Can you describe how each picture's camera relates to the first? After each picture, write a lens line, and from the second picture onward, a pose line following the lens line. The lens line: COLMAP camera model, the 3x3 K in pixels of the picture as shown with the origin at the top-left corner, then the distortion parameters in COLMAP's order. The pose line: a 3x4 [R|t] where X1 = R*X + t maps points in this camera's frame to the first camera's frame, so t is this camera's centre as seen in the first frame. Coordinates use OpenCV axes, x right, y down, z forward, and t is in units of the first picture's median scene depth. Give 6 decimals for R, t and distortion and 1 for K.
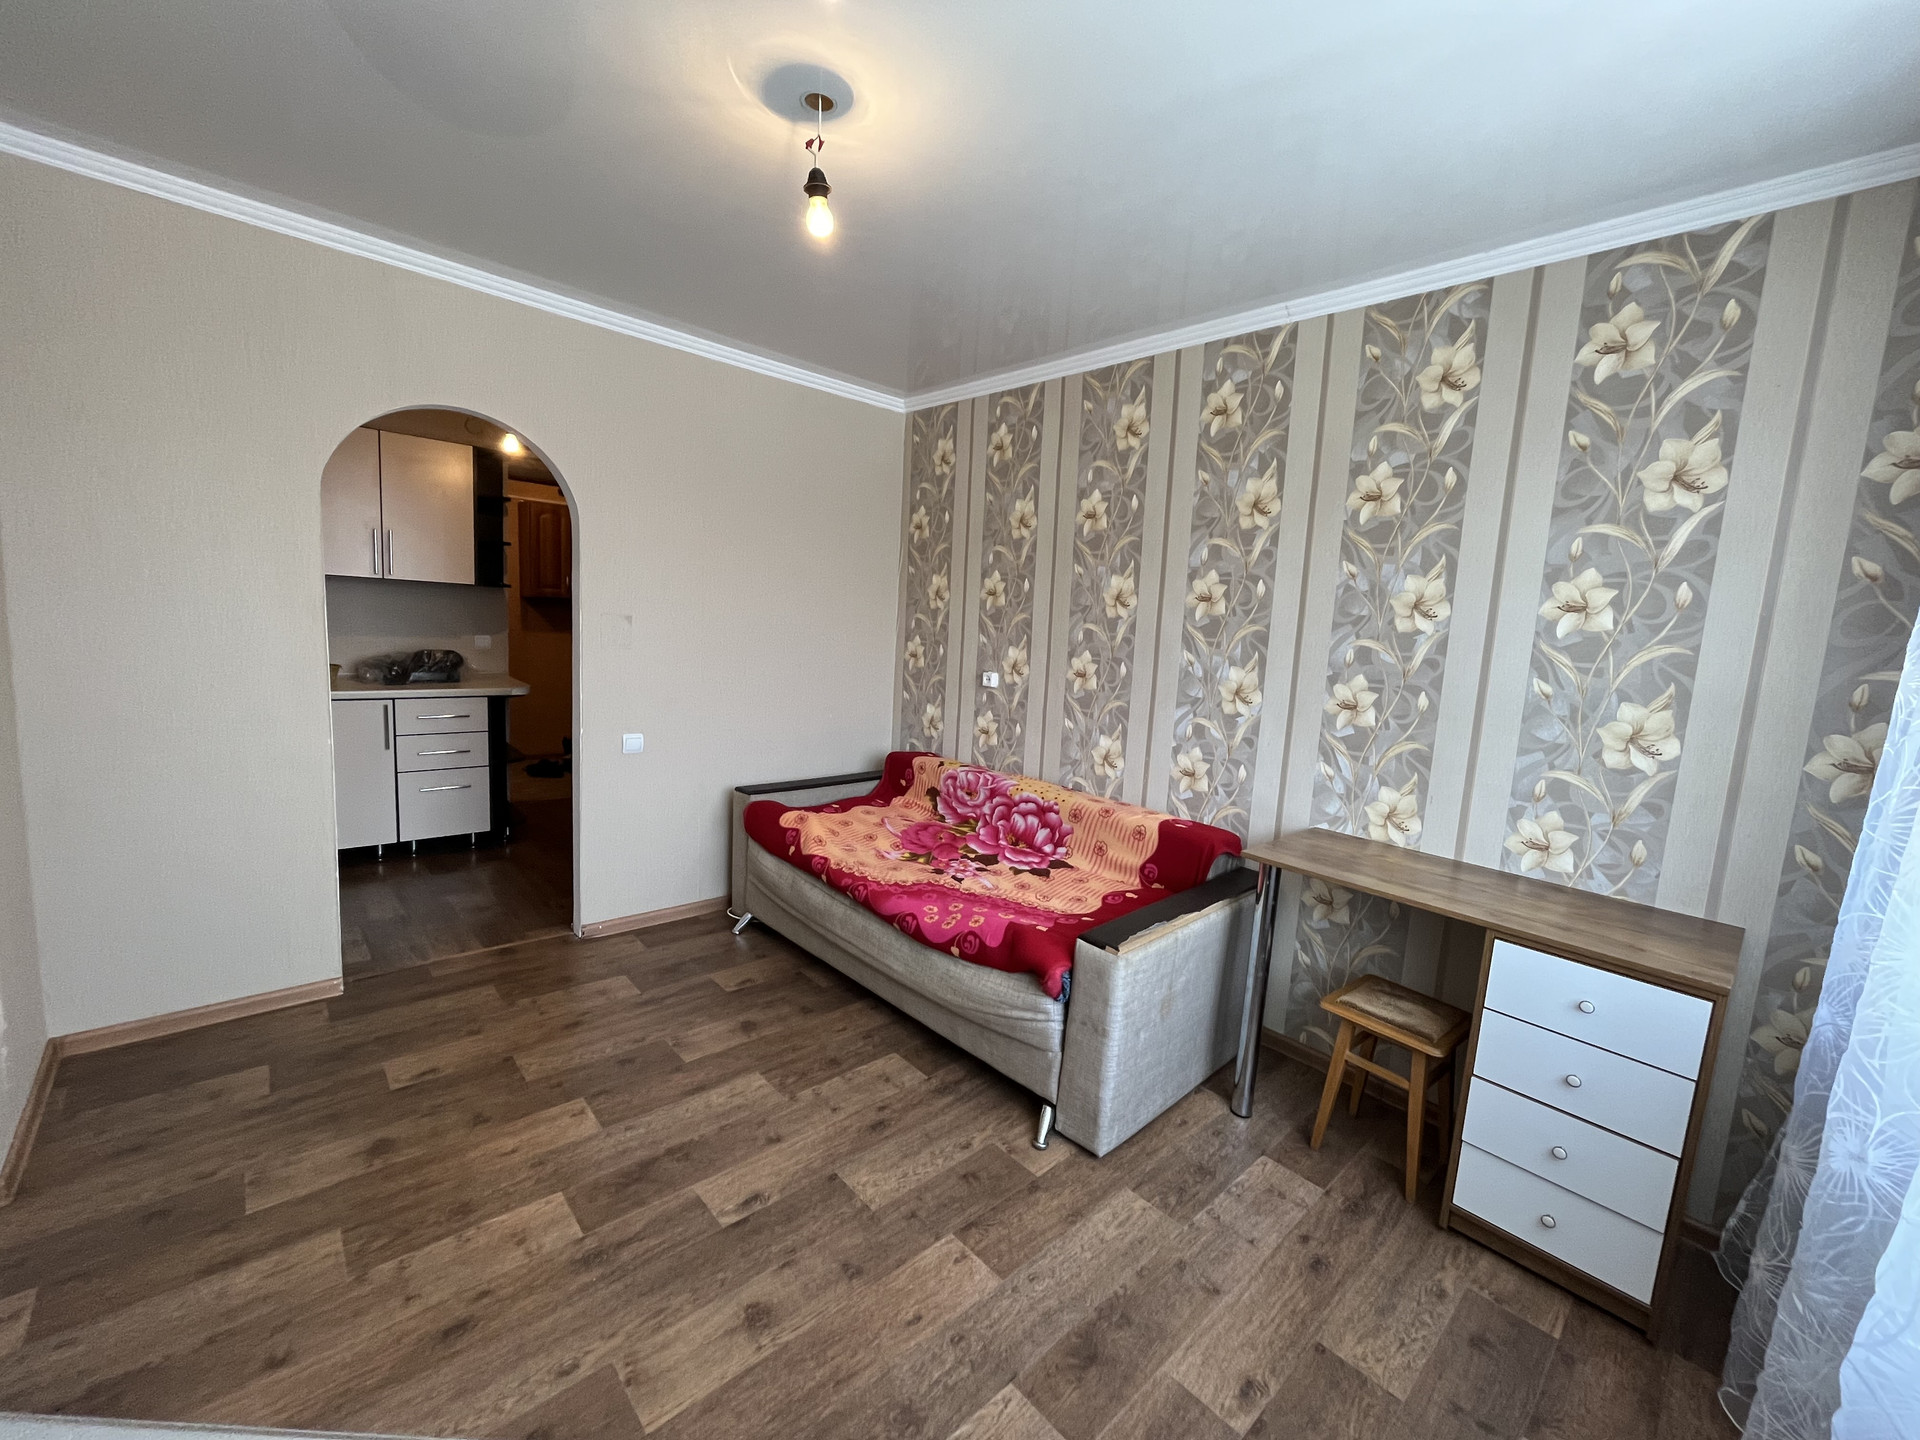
lens RADIAL K [[786.8, 0, 960.0], [0, 786.8, 720.0], [0, 0, 1]] dist [0.034566, -0.000019]
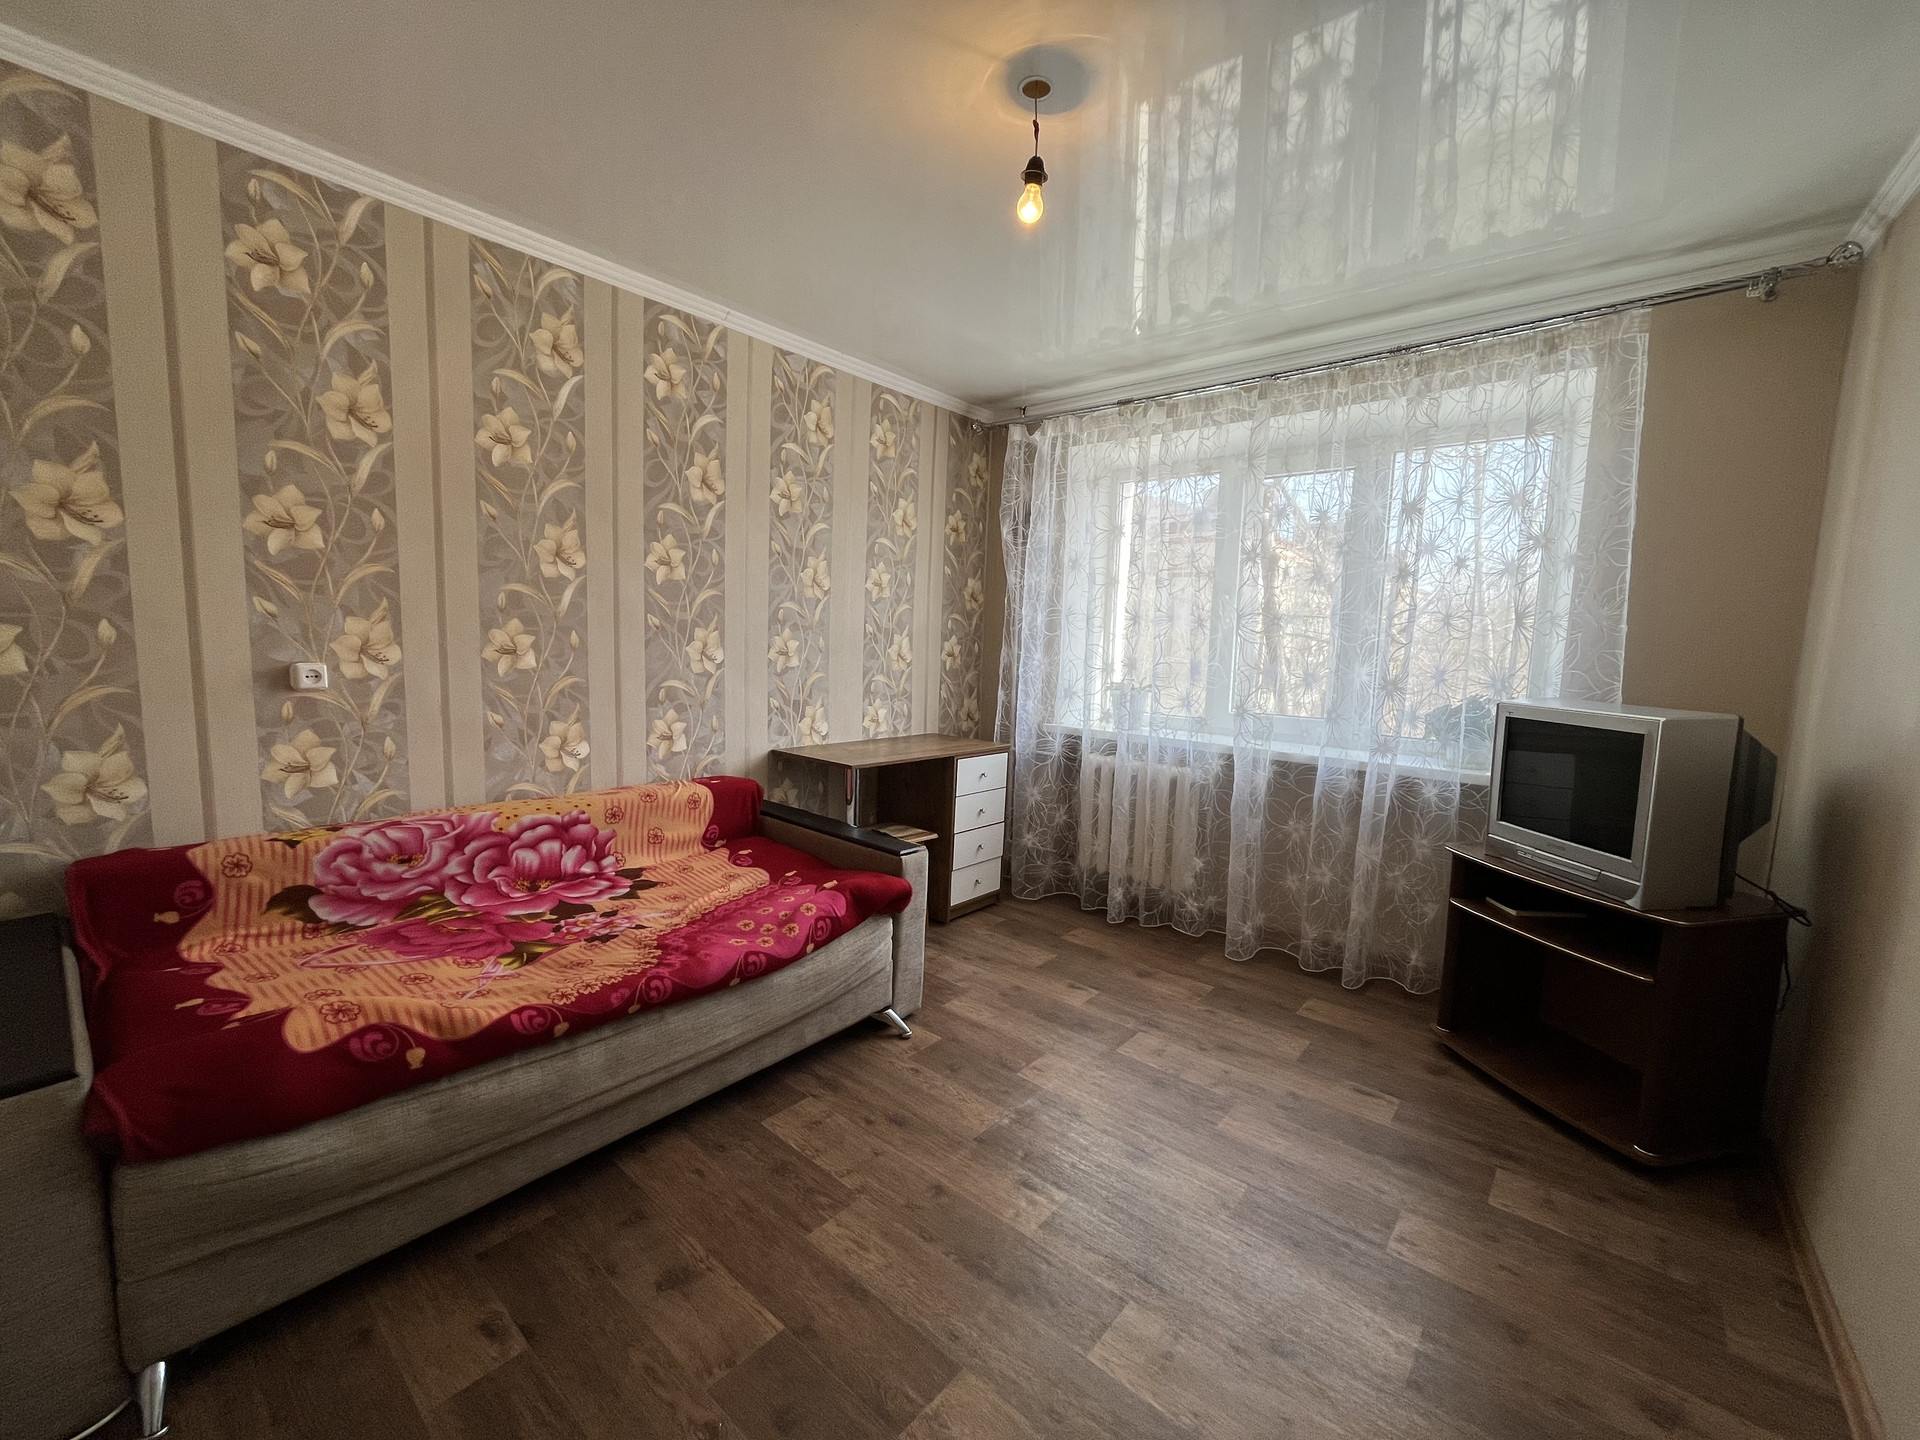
lens RADIAL K [[771.2, 0, 955.9], [0, 771.2, 695.1], [0, 0, 1]] dist [-0.001795, -0.000147]
pose [[-0.094823, -0.173210, 0.980310, -0.570945], [0.059572, 0.981995, 0.179270, -0.111878], [-0.993710, 0.075398, -0.082797, 0.573338]]
